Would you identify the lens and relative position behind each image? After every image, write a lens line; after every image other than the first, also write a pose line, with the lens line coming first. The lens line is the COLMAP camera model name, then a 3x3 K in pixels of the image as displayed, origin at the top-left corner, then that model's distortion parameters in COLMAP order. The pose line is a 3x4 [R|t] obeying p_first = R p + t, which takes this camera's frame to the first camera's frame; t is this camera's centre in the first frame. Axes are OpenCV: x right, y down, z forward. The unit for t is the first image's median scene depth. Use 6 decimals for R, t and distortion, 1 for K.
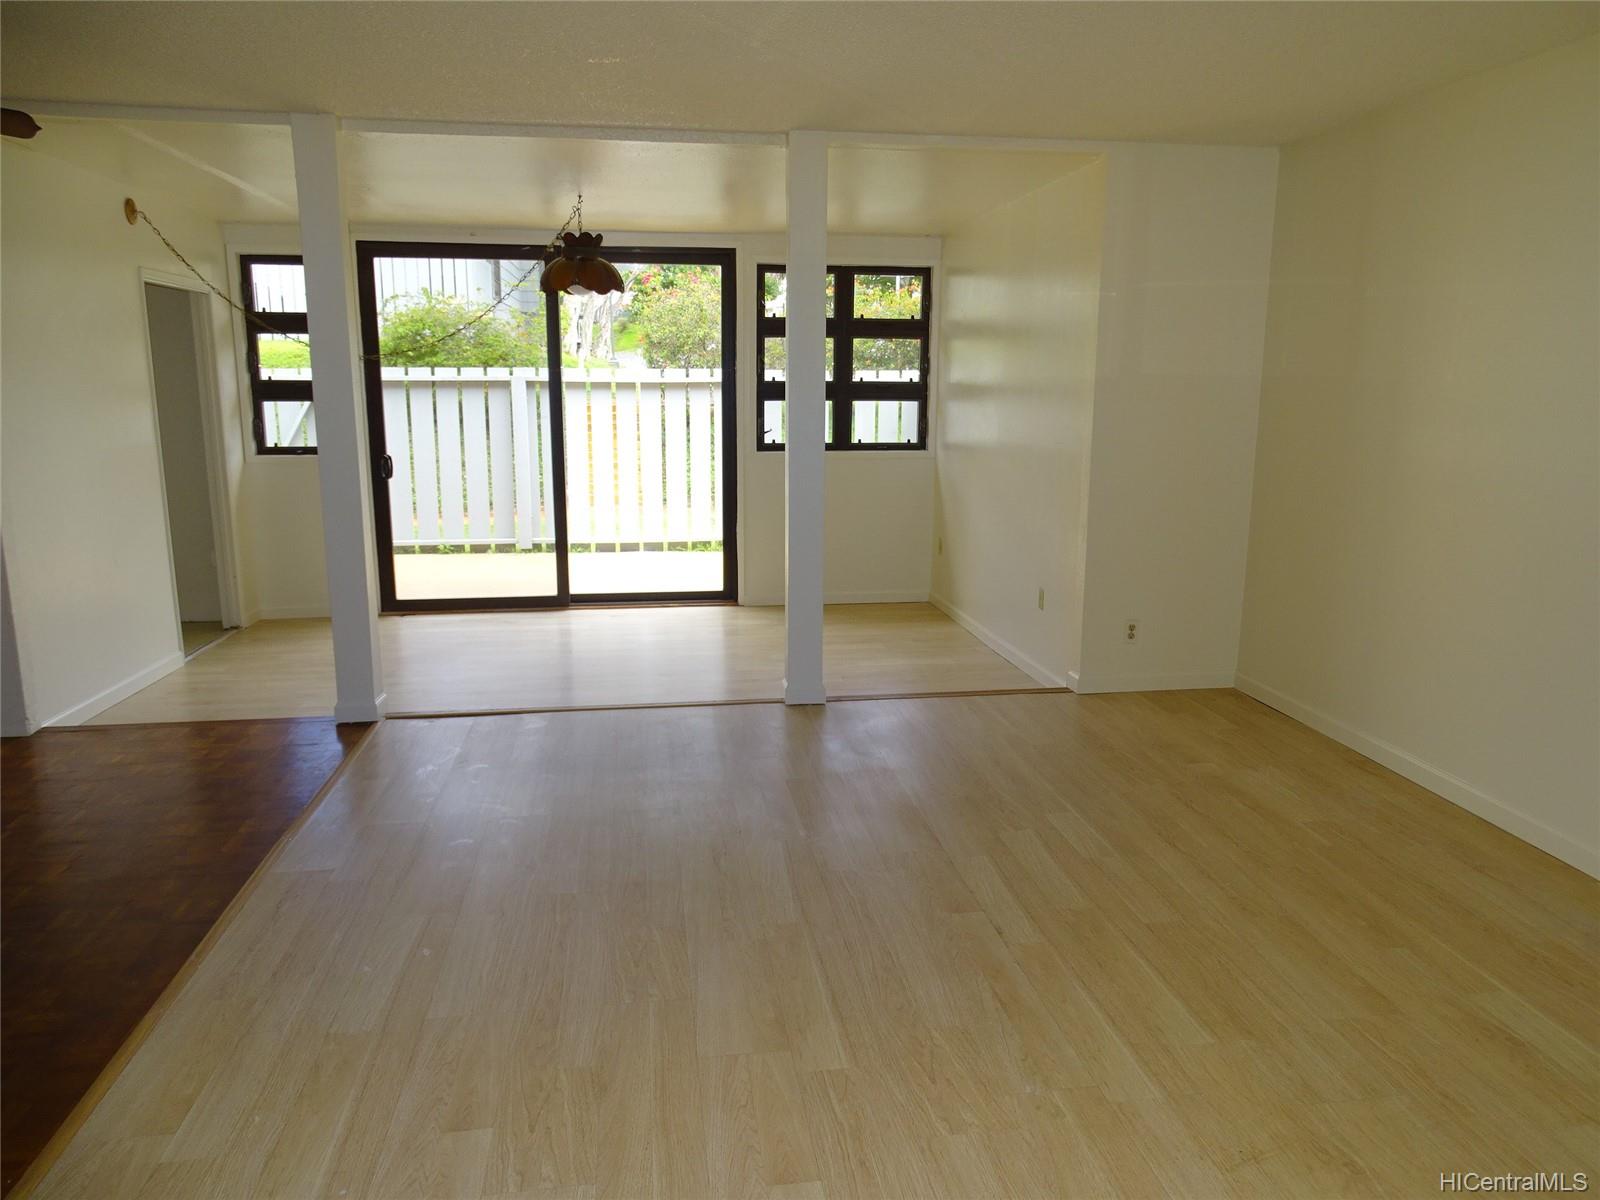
lens RADIAL K [[1143.0, 0, 800.0], [0, 1143.0, 600.0], [0, 0, 1]] dist [0.015801, -0.003355]
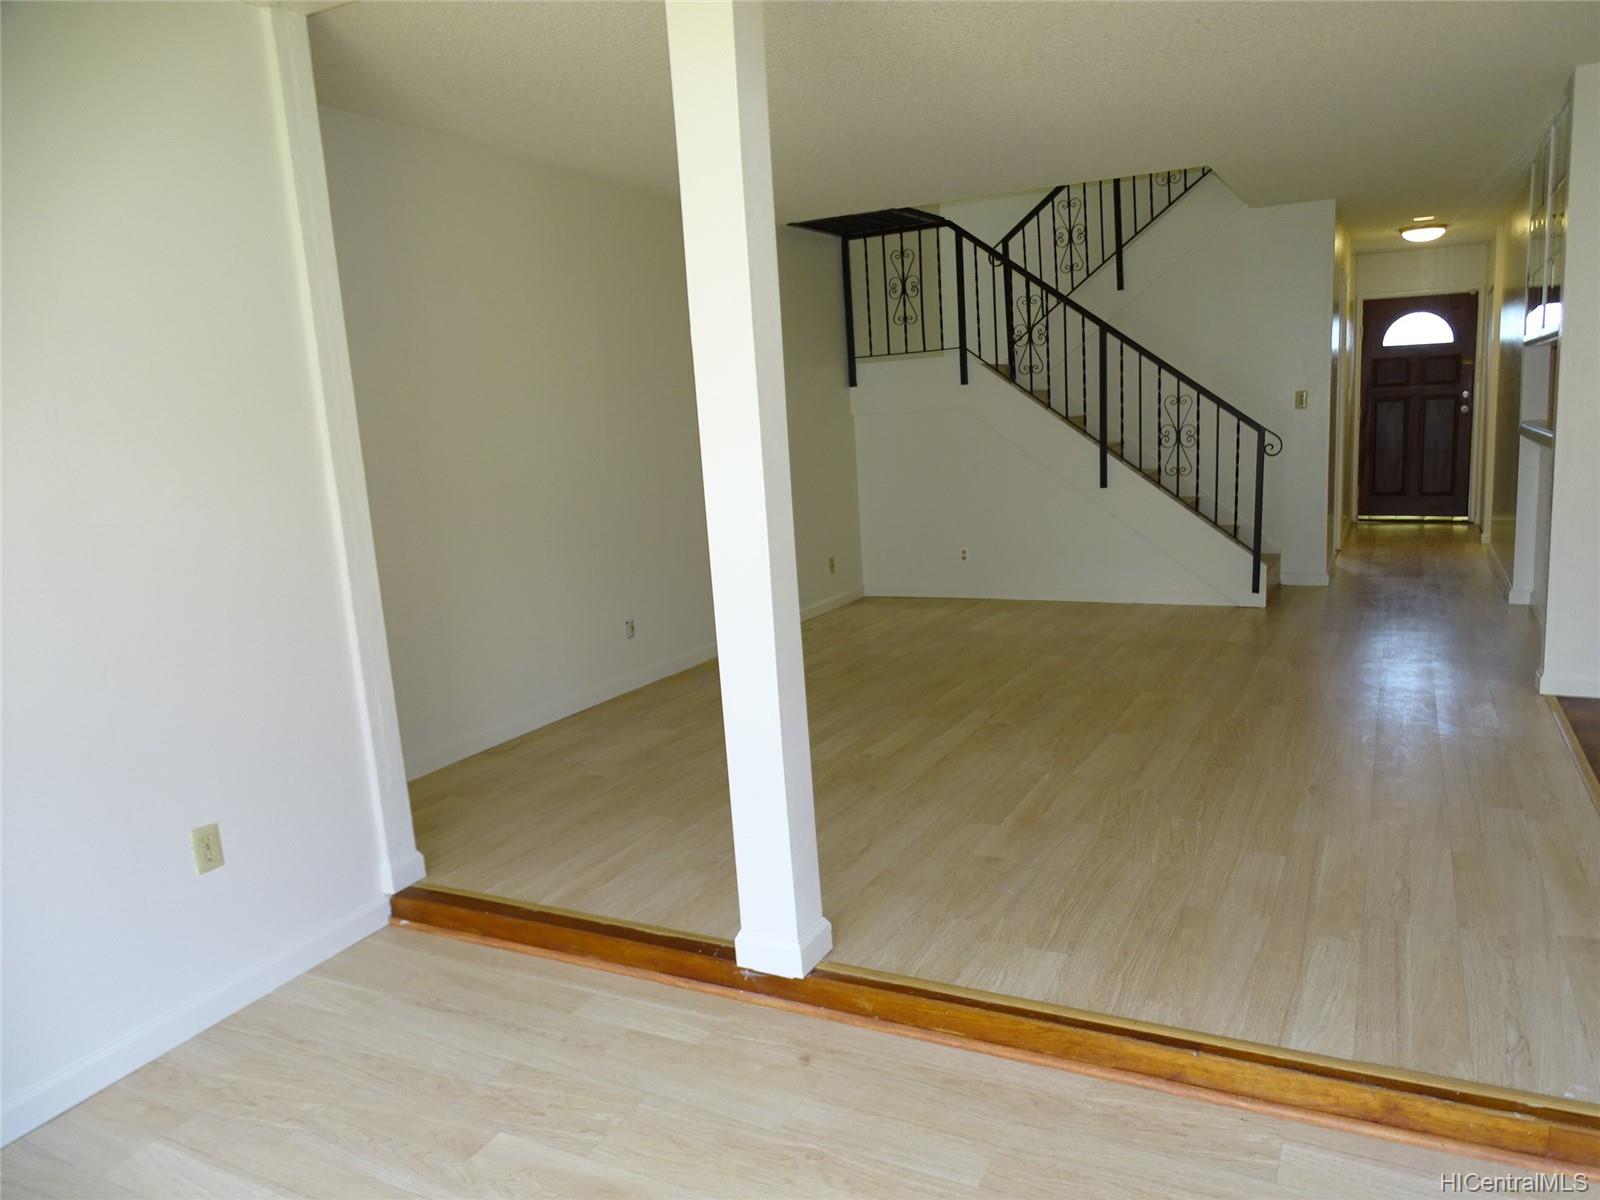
lens RADIAL K [[1143.0, 0, 800.0], [0, 1143.0, 600.0], [0, 0, 1]] dist [0.015801, -0.003355]
pose [[-0.809981, -0.056025, 0.583774, -0.208177], [0.165083, 0.933393, 0.318629, -0.163140], [-0.562742, 0.354455, -0.746782, 0.897800]]
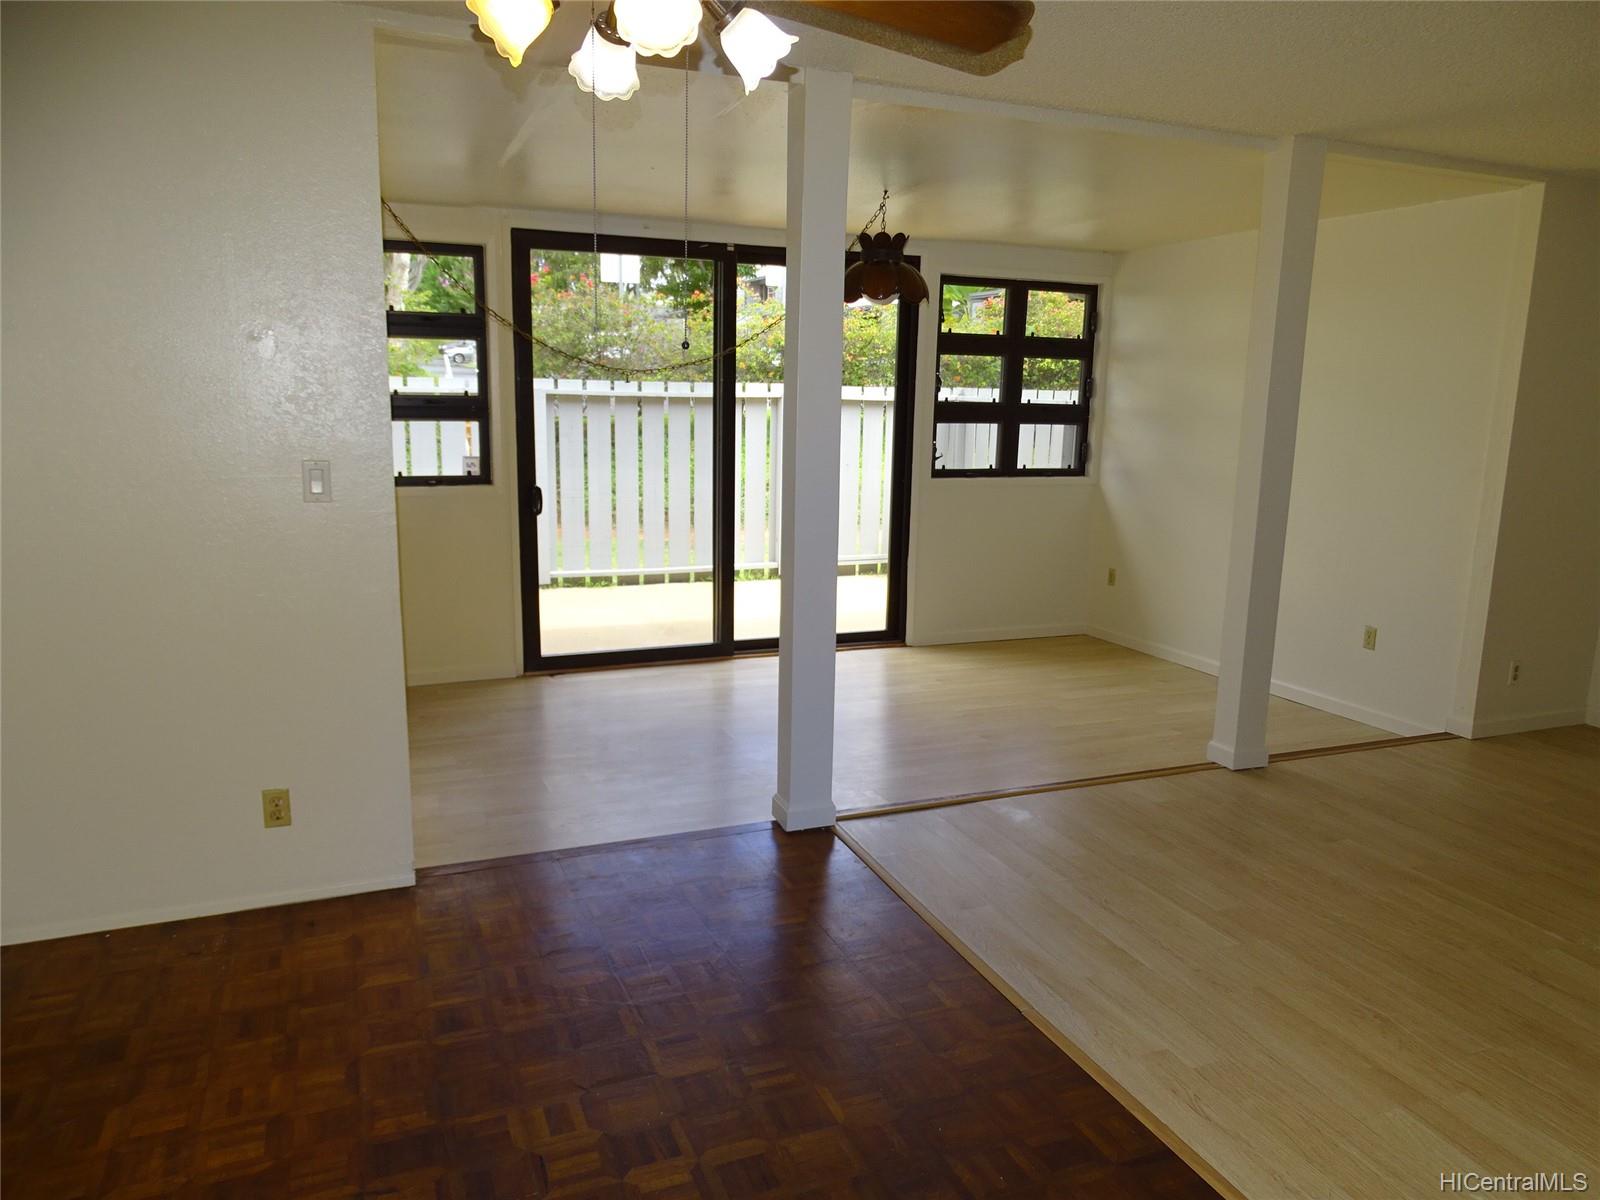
lens RADIAL K [[1143.0, 0, 800.0], [0, 1143.0, 600.0], [0, 0, 1]] dist [0.015801, -0.003355]
pose [[0.969997, -0.027404, 0.241567, -0.361992], [0.029594, 0.999547, -0.005442, -0.030251], [-0.241308, 0.012428, 0.970369, 0.136093]]
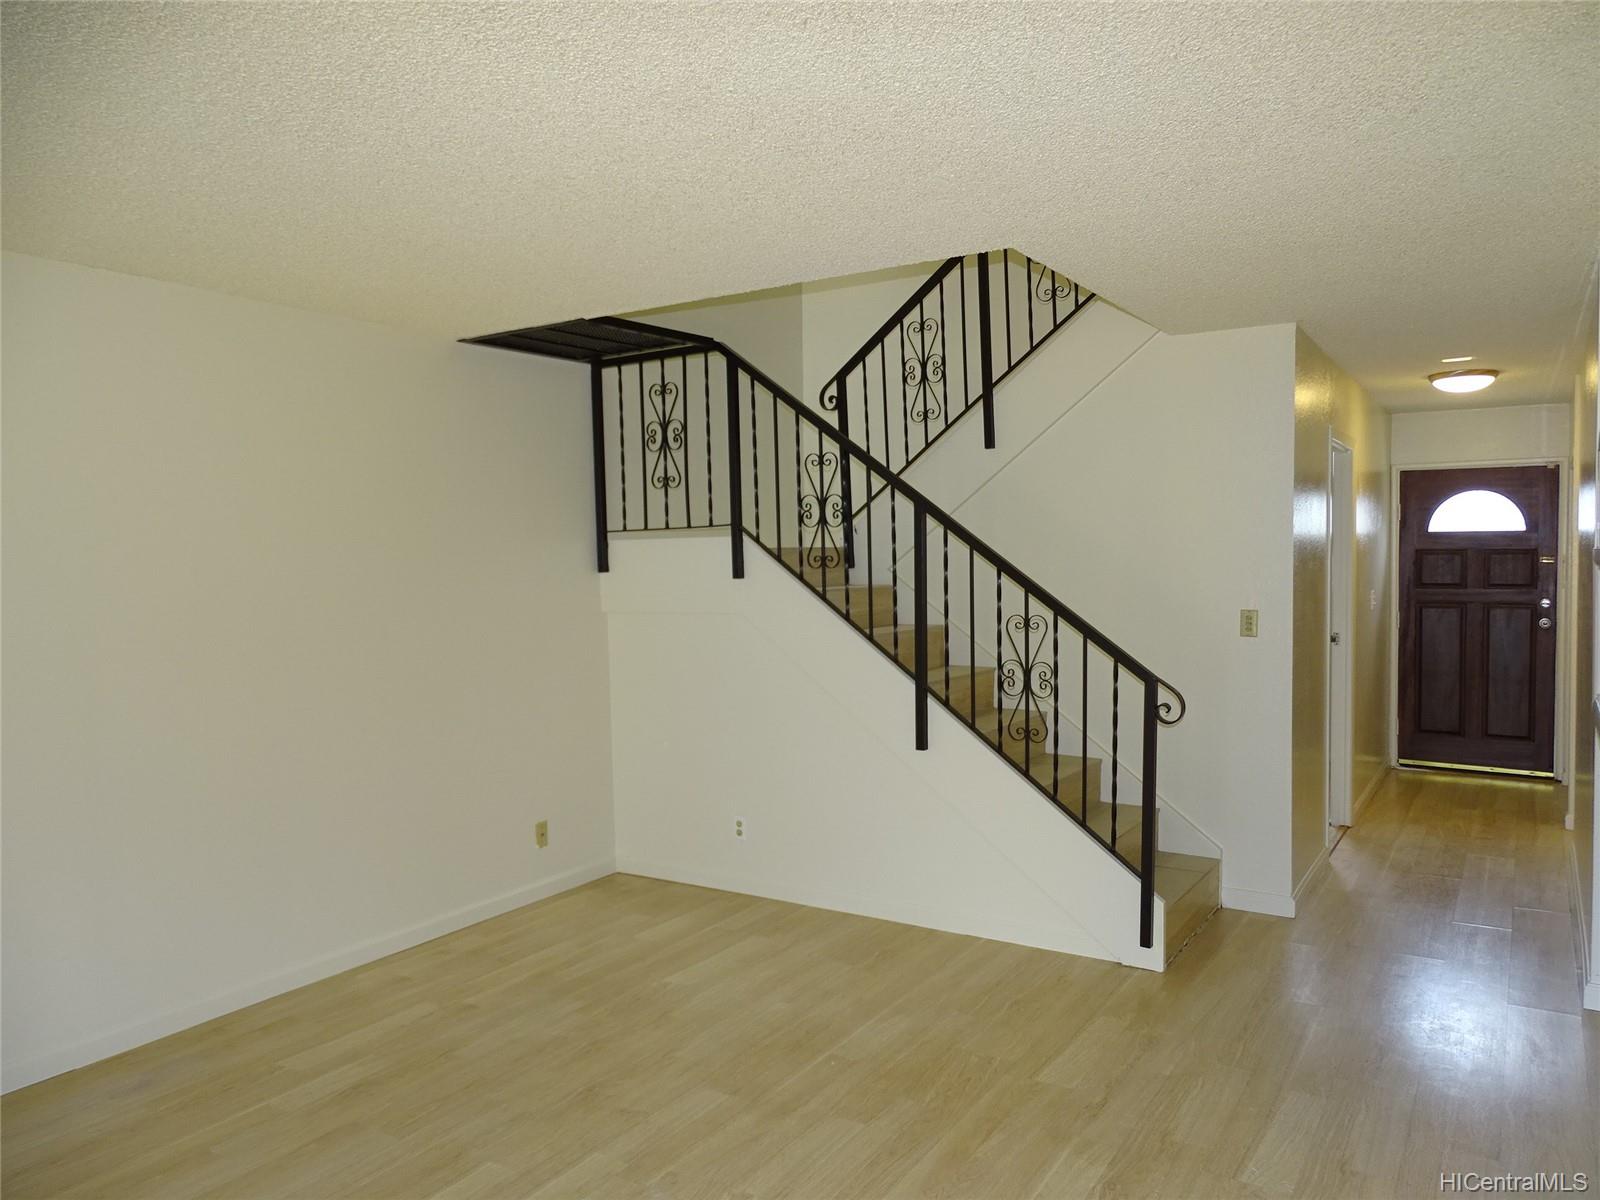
lens RADIAL K [[1129.1, 0, 802.2], [0, 1129.1, 608.6], [0, 0, 1]] dist [0.006676, -0.028813]
pose [[-0.749049, -0.023628, 0.662093, -0.200905], [0.144724, 0.969393, 0.198325, -0.109431], [-0.646514, 0.244376, -0.722703, 0.489814]]
